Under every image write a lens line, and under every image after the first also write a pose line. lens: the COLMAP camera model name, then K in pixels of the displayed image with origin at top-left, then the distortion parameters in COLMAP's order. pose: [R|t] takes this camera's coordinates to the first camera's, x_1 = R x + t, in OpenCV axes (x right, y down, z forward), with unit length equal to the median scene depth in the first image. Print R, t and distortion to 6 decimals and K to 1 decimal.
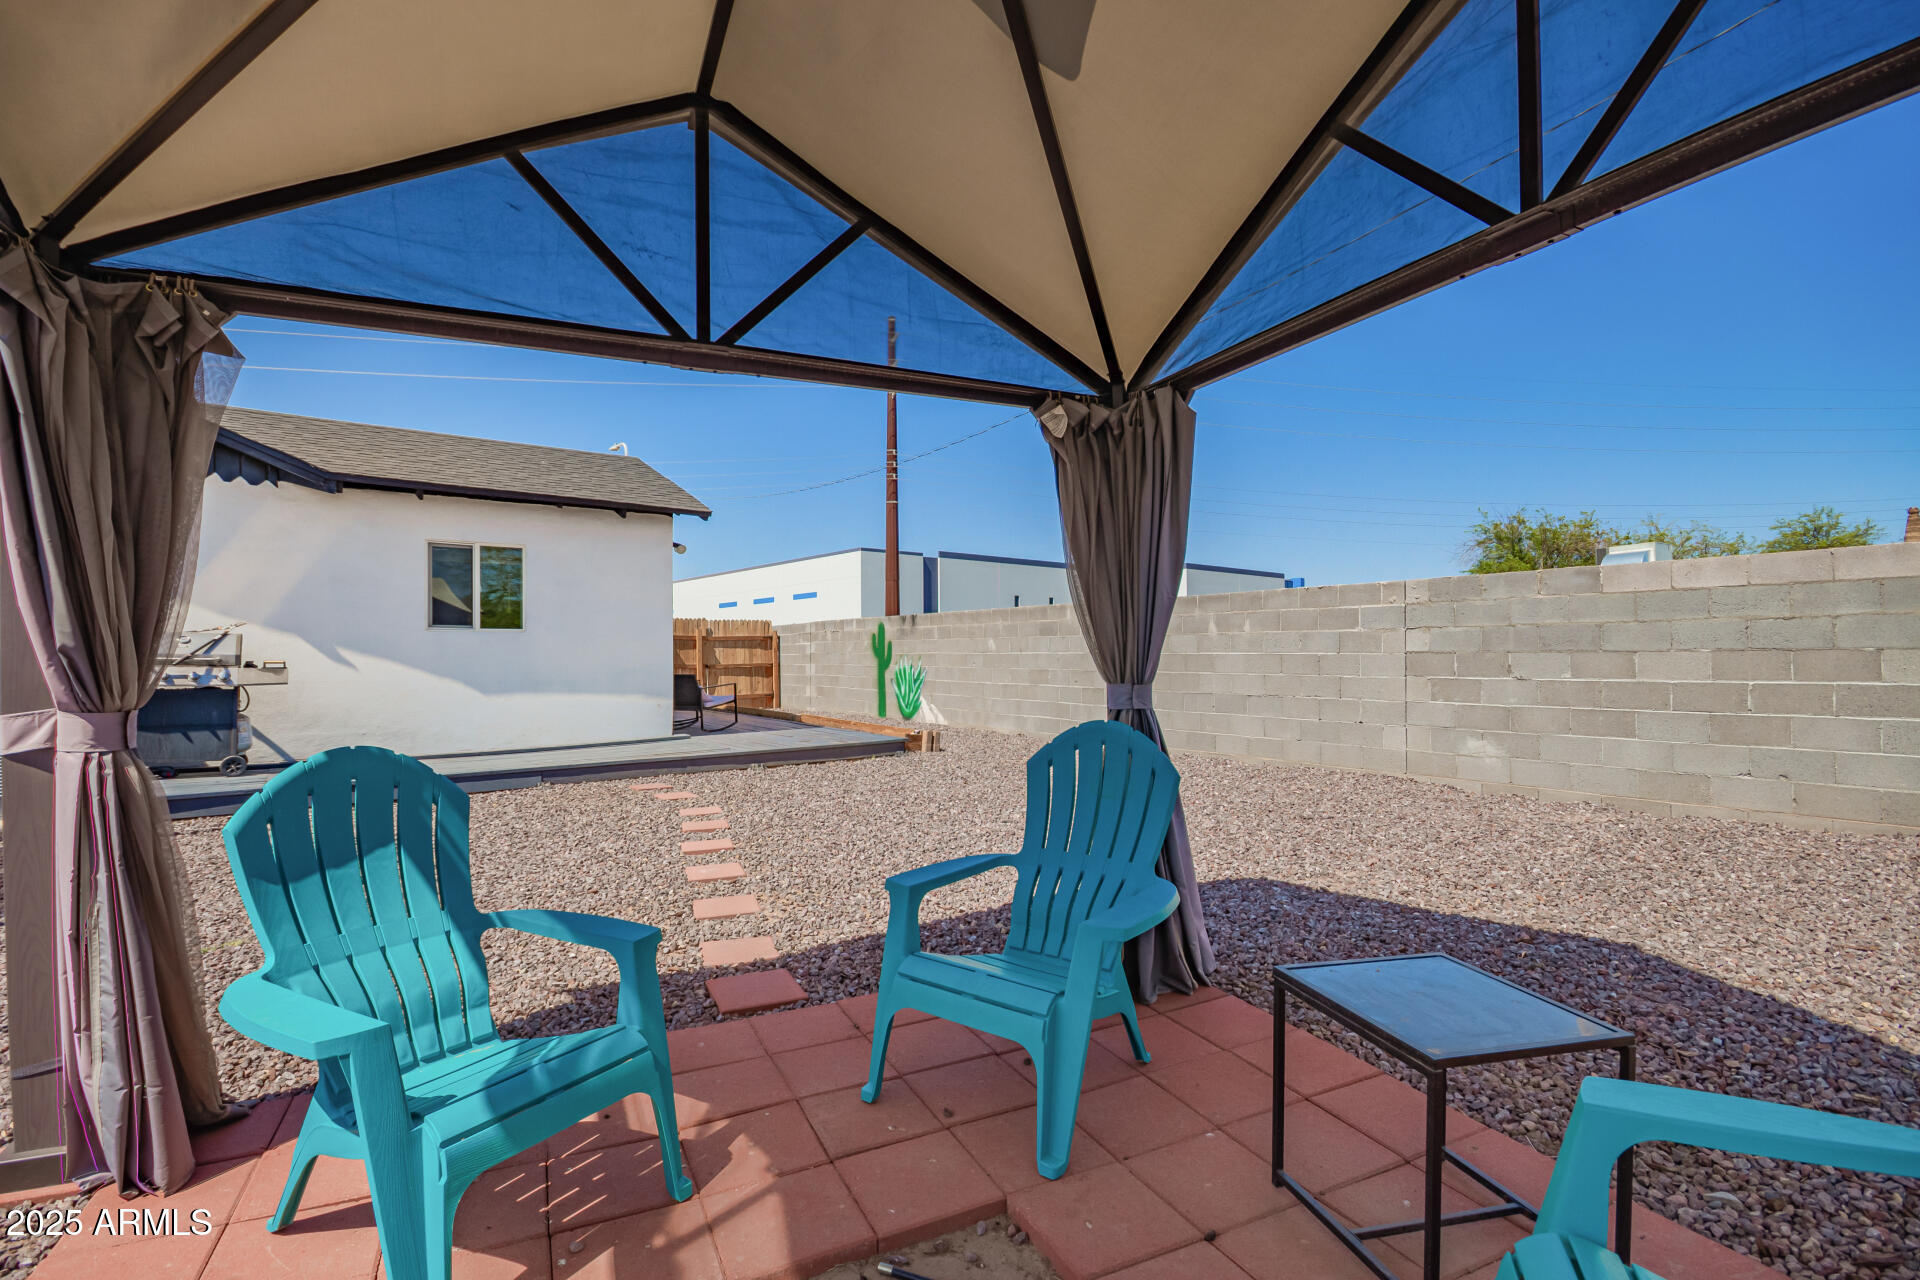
lens RADIAL K [[892.2, 0, 957.5], [0, 892.2, 647.5], [0, 0, 1]] dist [-0.002614, 0.000461]
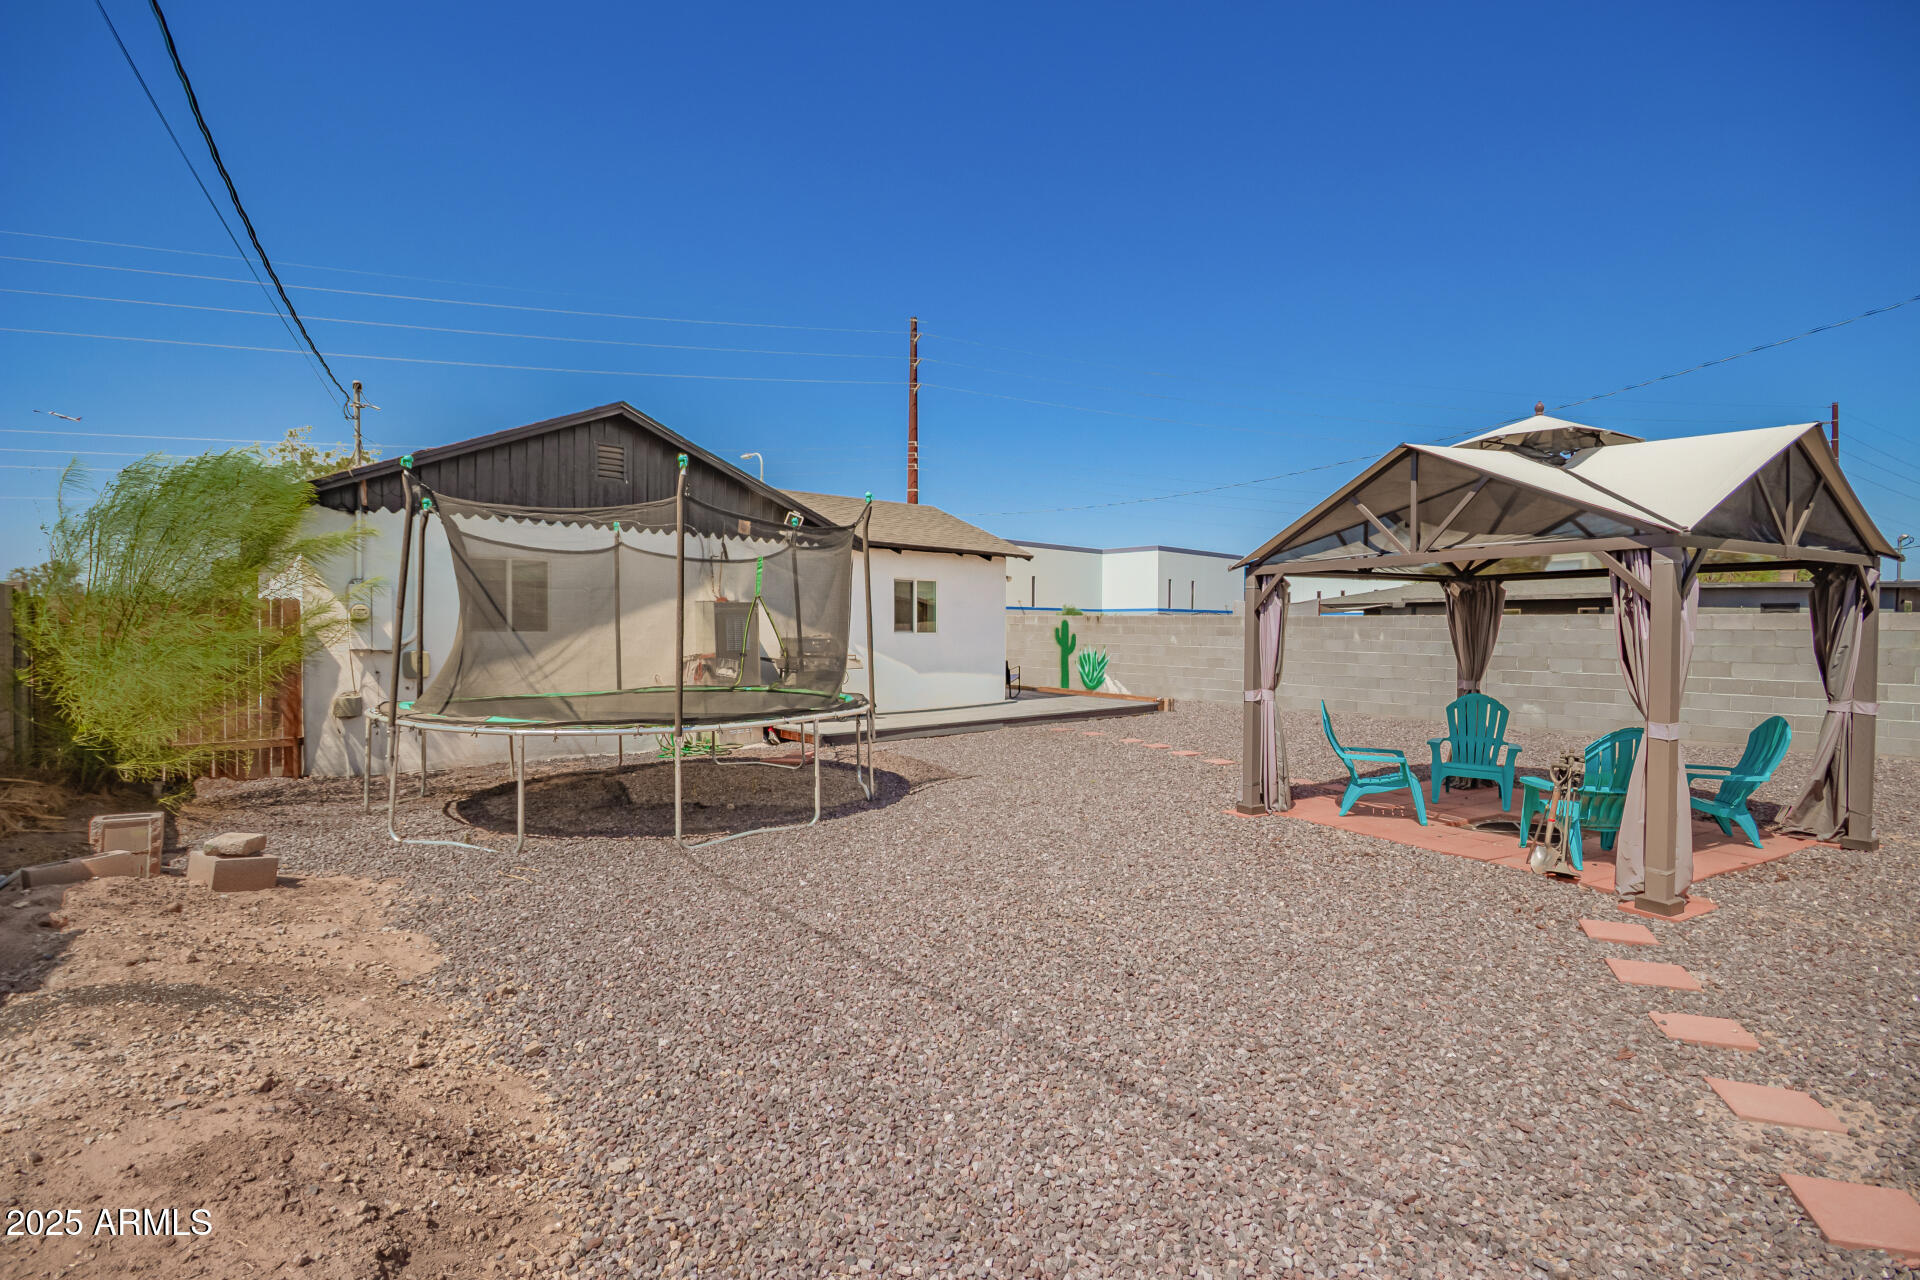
lens RADIAL K [[892.2, 0, 957.5], [0, 892.2, 647.5], [0, 0, 1]] dist [-0.002614, 0.000461]
pose [[0.997593, 0.009963, 0.068620, -0.650494], [-0.012278, 0.999367, 0.033404, -0.055519], [-0.068243, -0.034166, 0.997084, -0.681161]]
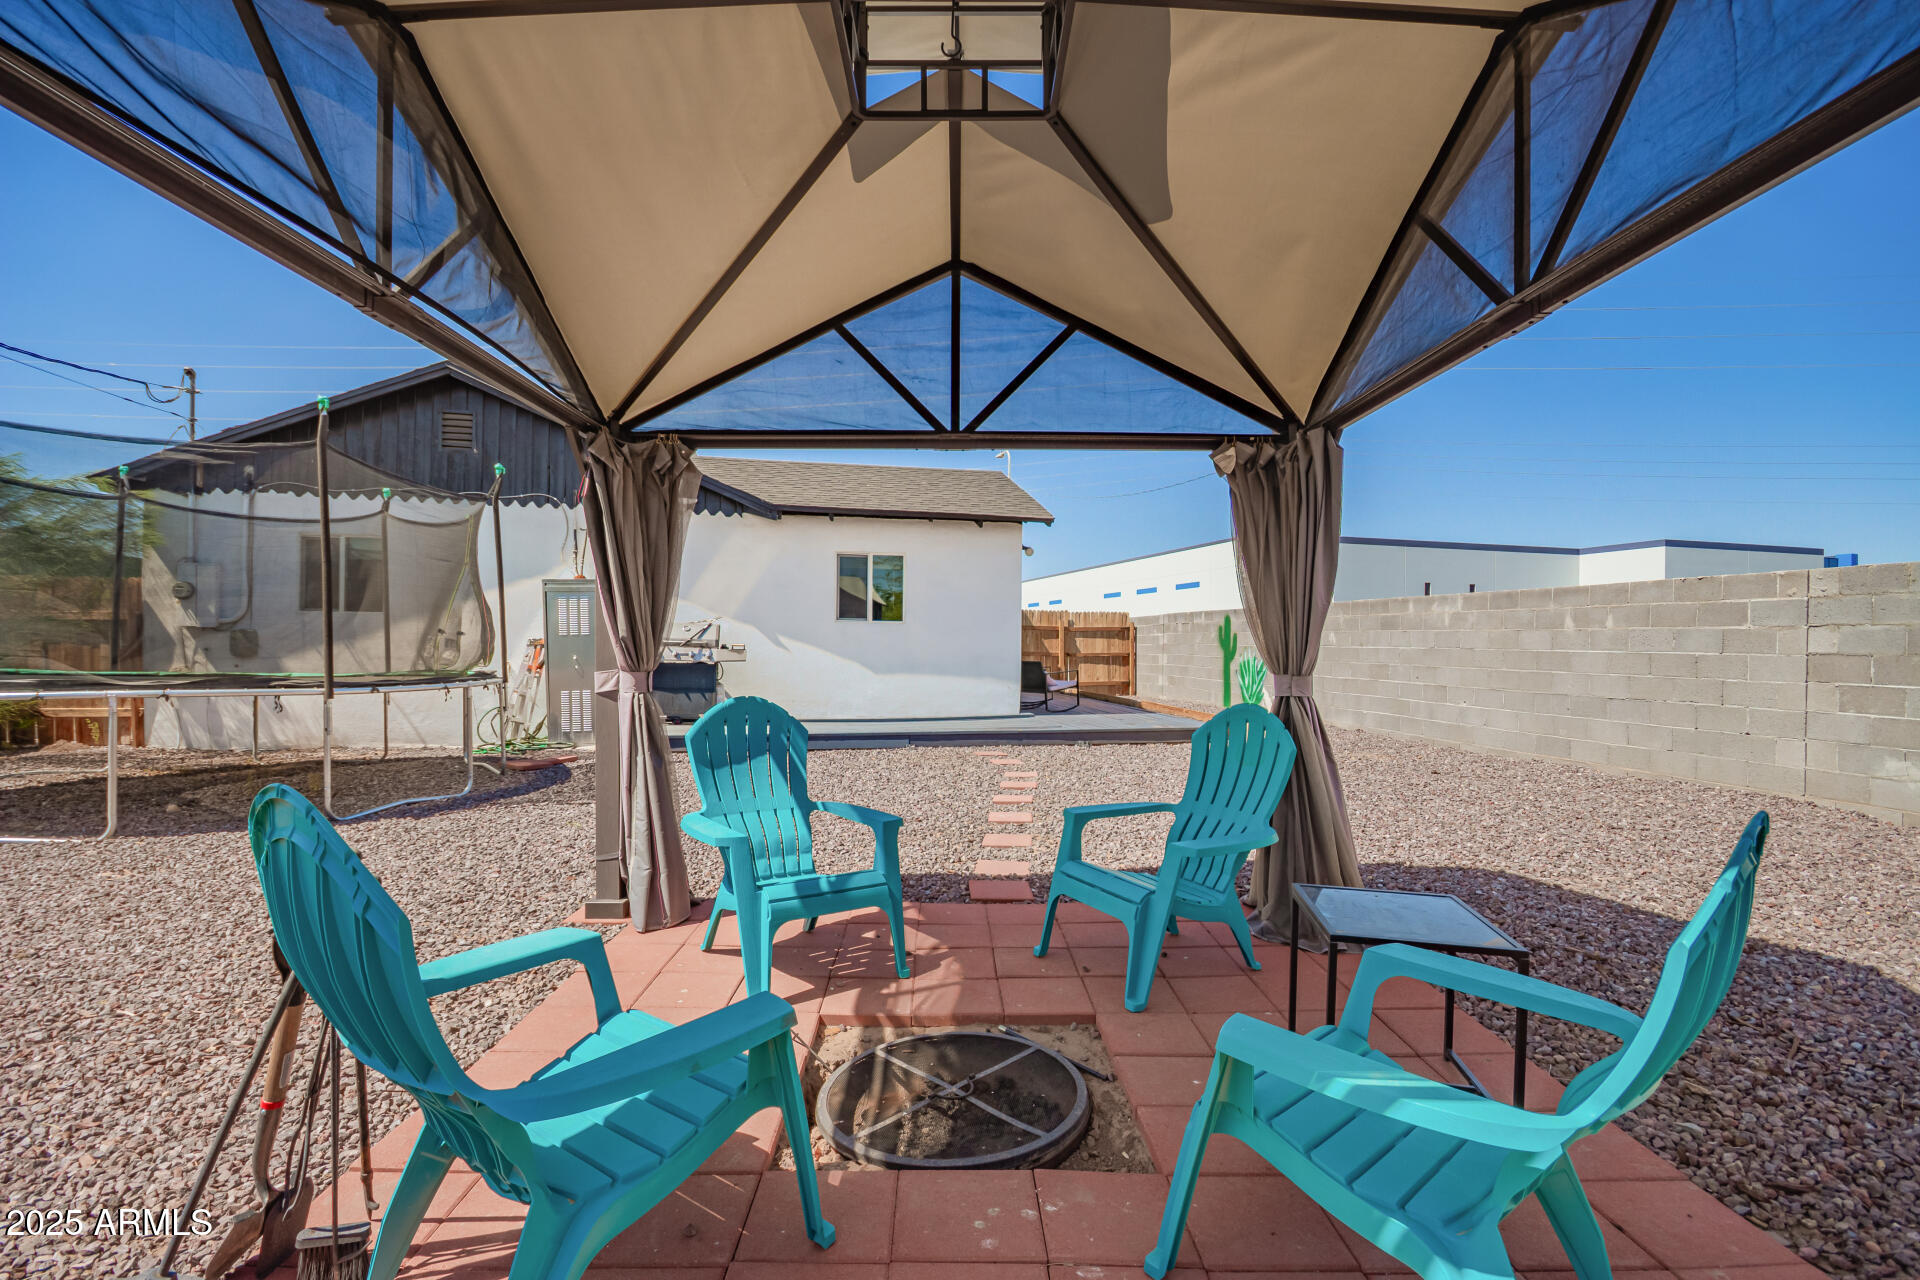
lens RADIAL K [[892.2, 0, 957.5], [0, 892.2, 647.5], [0, 0, 1]] dist [-0.002614, 0.000461]
pose [[0.909081, 0.016251, -0.416303, 0.111731], [-0.011322, 0.999834, 0.014306, -0.003675], [0.416466, -0.008292, 0.909113, -0.109831]]
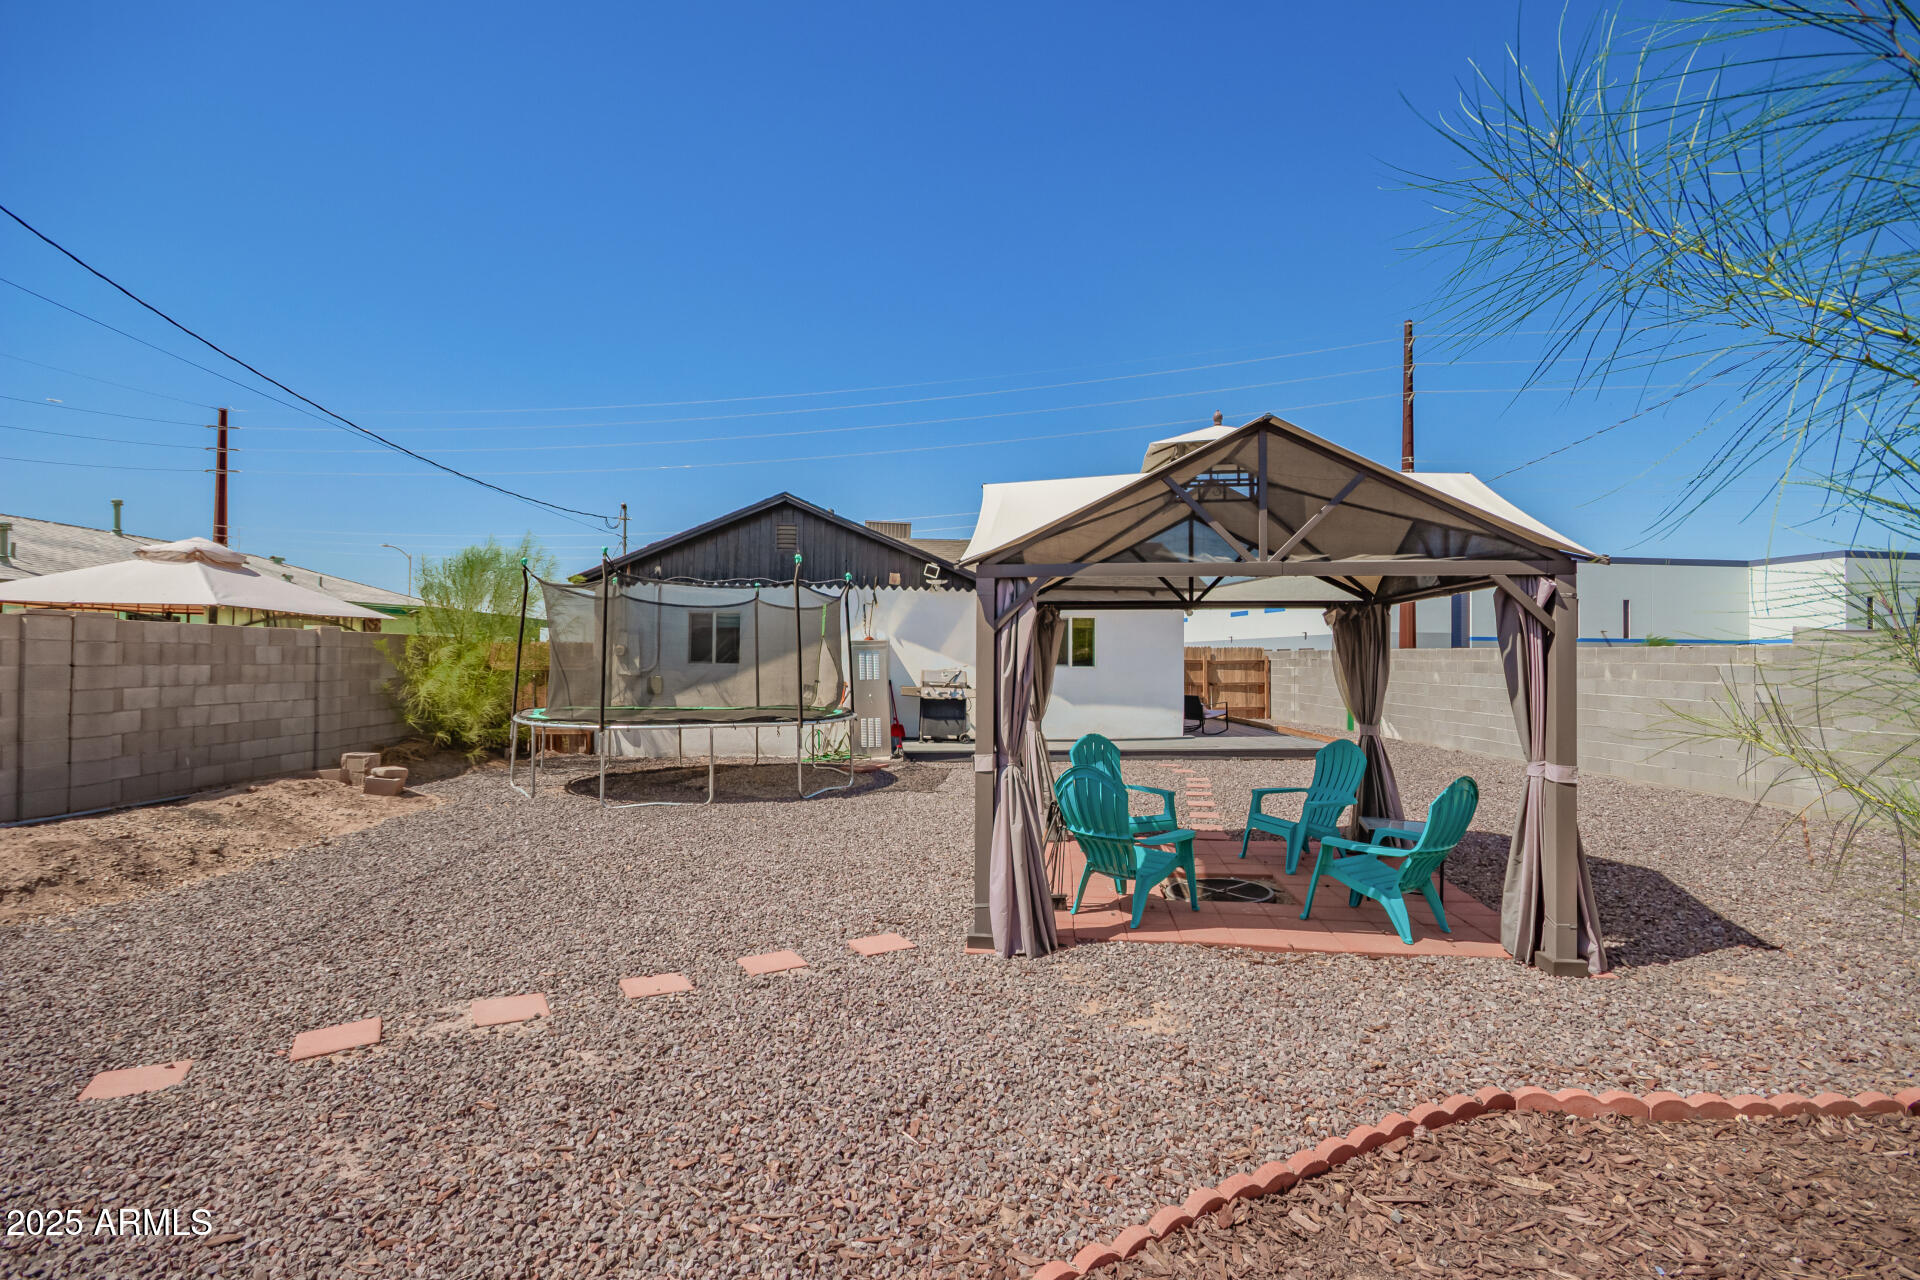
lens RADIAL K [[892.2, 0, 957.5], [0, 892.2, 647.5], [0, 0, 1]] dist [-0.002614, 0.000461]
pose [[0.846611, 0.004798, -0.532191, 0.208901], [-0.006394, 0.999979, -0.001156, -0.061238], [0.532174, 0.004381, 0.846624, -0.630330]]
